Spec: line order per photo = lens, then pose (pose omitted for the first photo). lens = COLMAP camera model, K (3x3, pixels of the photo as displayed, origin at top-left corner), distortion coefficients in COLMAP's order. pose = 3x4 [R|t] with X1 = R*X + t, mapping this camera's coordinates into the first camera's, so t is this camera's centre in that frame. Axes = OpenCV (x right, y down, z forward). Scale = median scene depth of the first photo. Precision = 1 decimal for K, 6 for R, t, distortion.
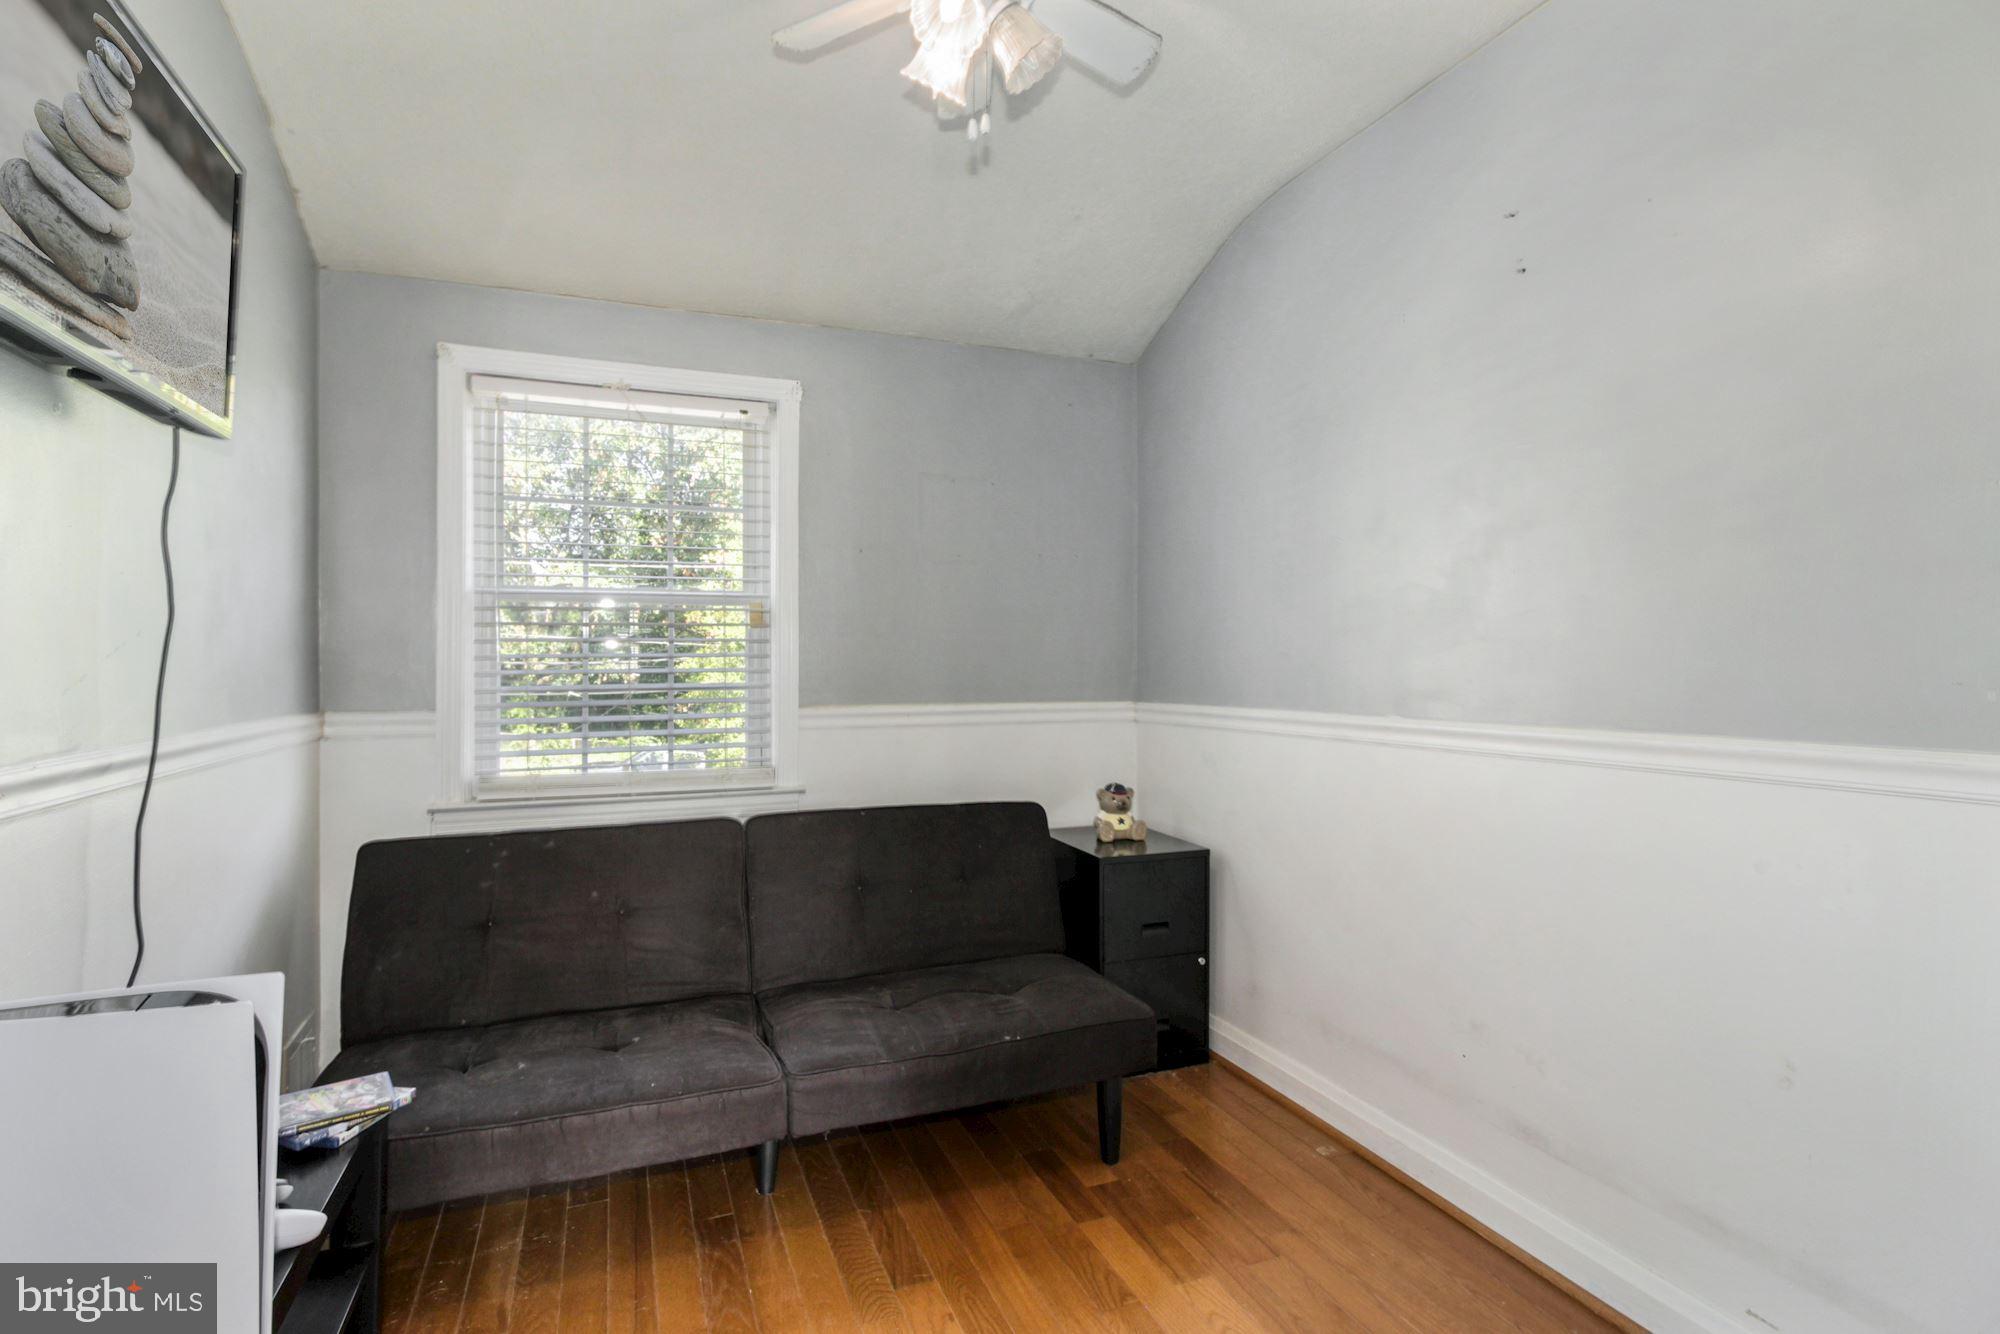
lens RADIAL K [[941.6, 0, 1000.0], [0, 941.6, 667.0], [0, 0, 1]] dist [0.015681, 0.000770]
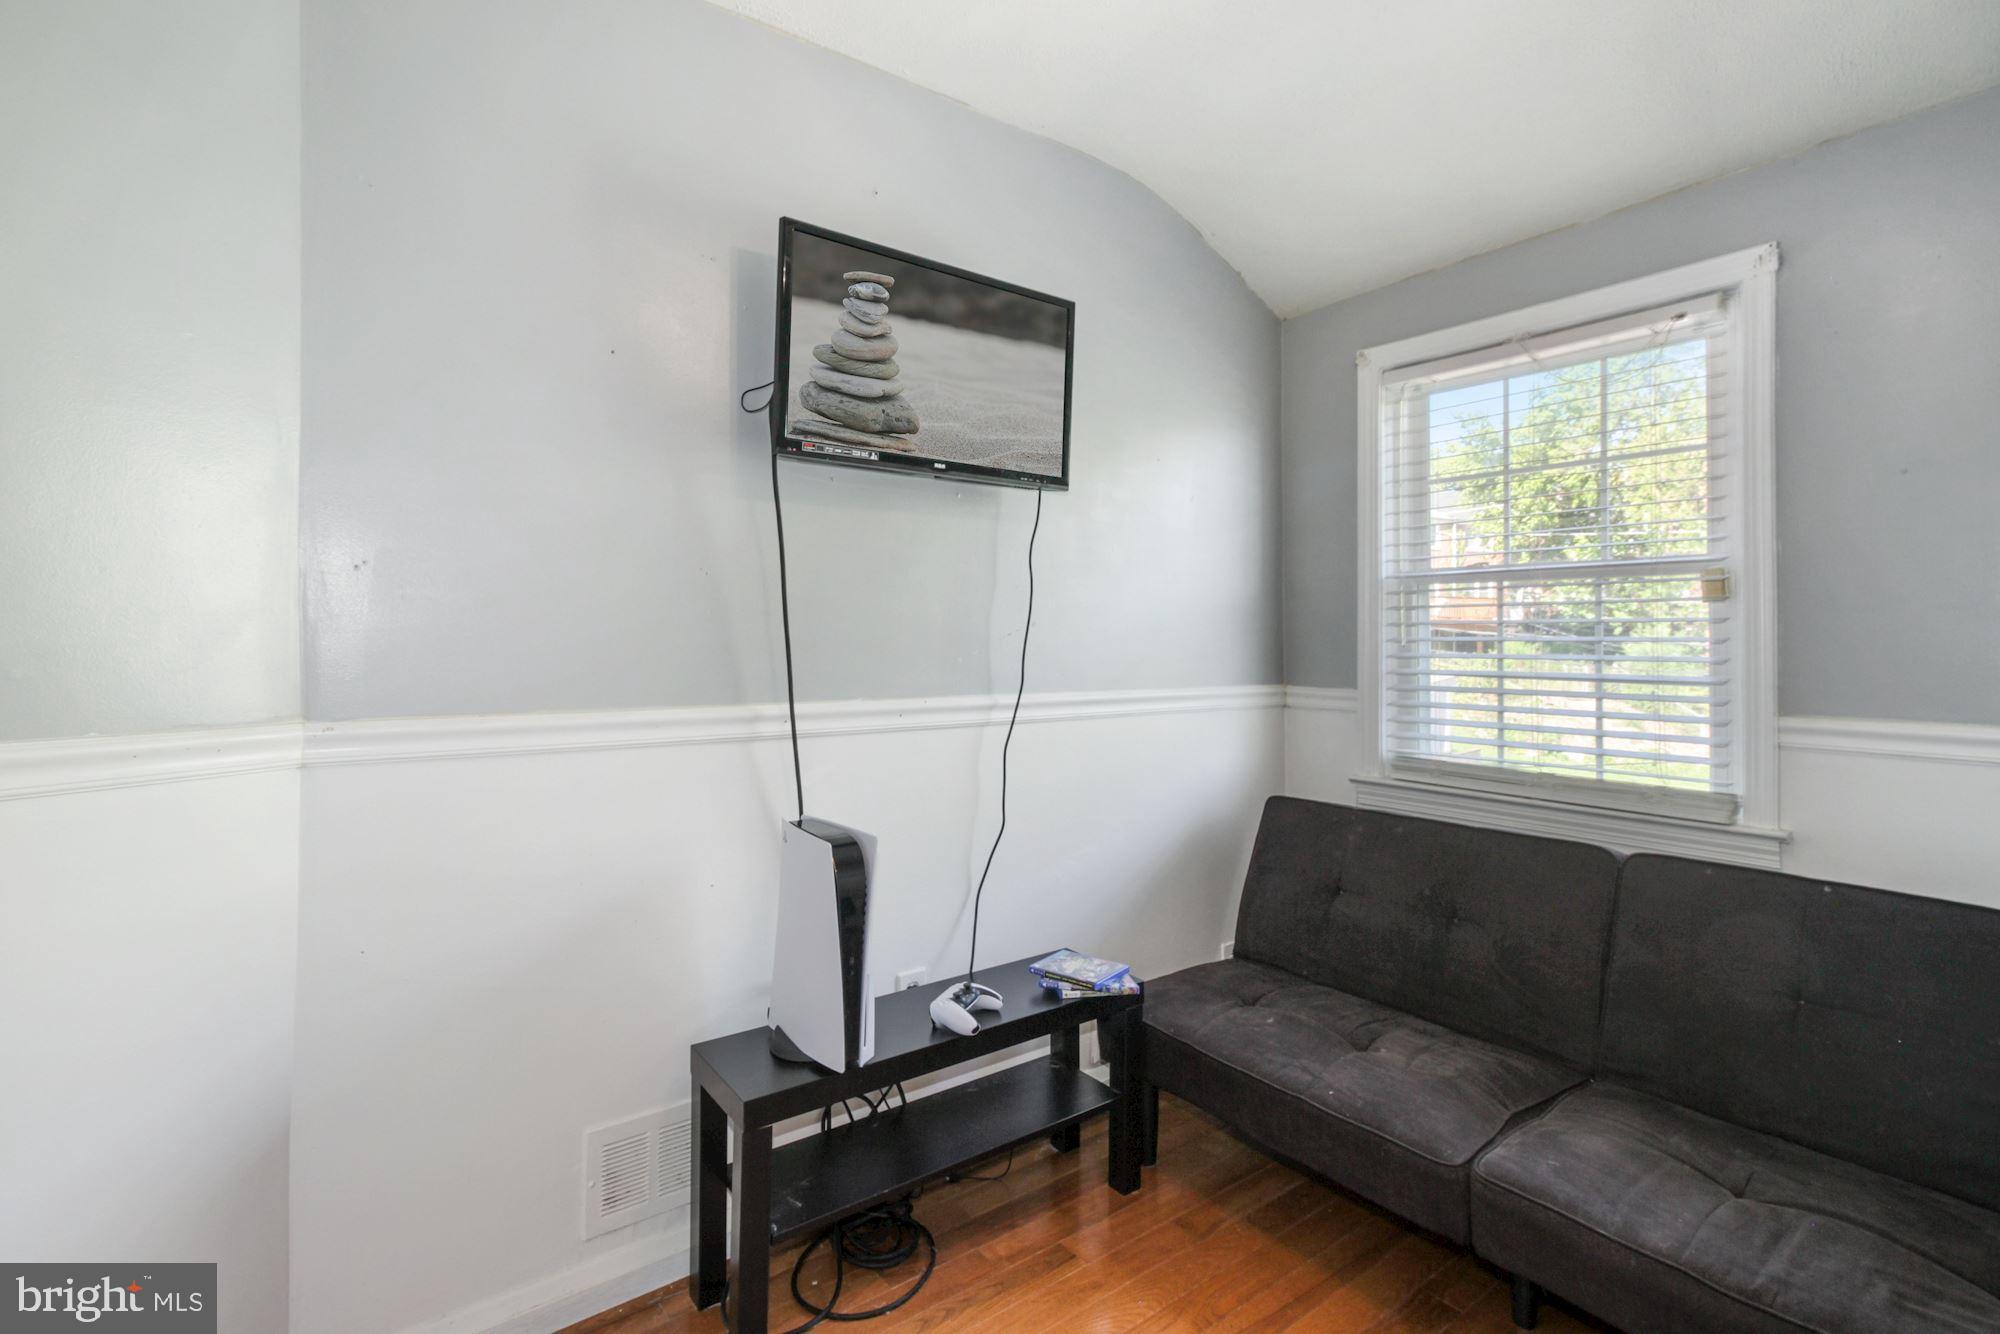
lens RADIAL K [[942.8, 0, 1000.6], [0, 942.8, 631.0], [0, 0, 1]] dist [0.001809, 0.000271]
pose [[0.276957, -0.004225, -0.960873, 0.338938], [-0.017216, 0.999808, -0.009359, -0.003312], [0.960728, 0.019135, 0.276831, 0.314154]]
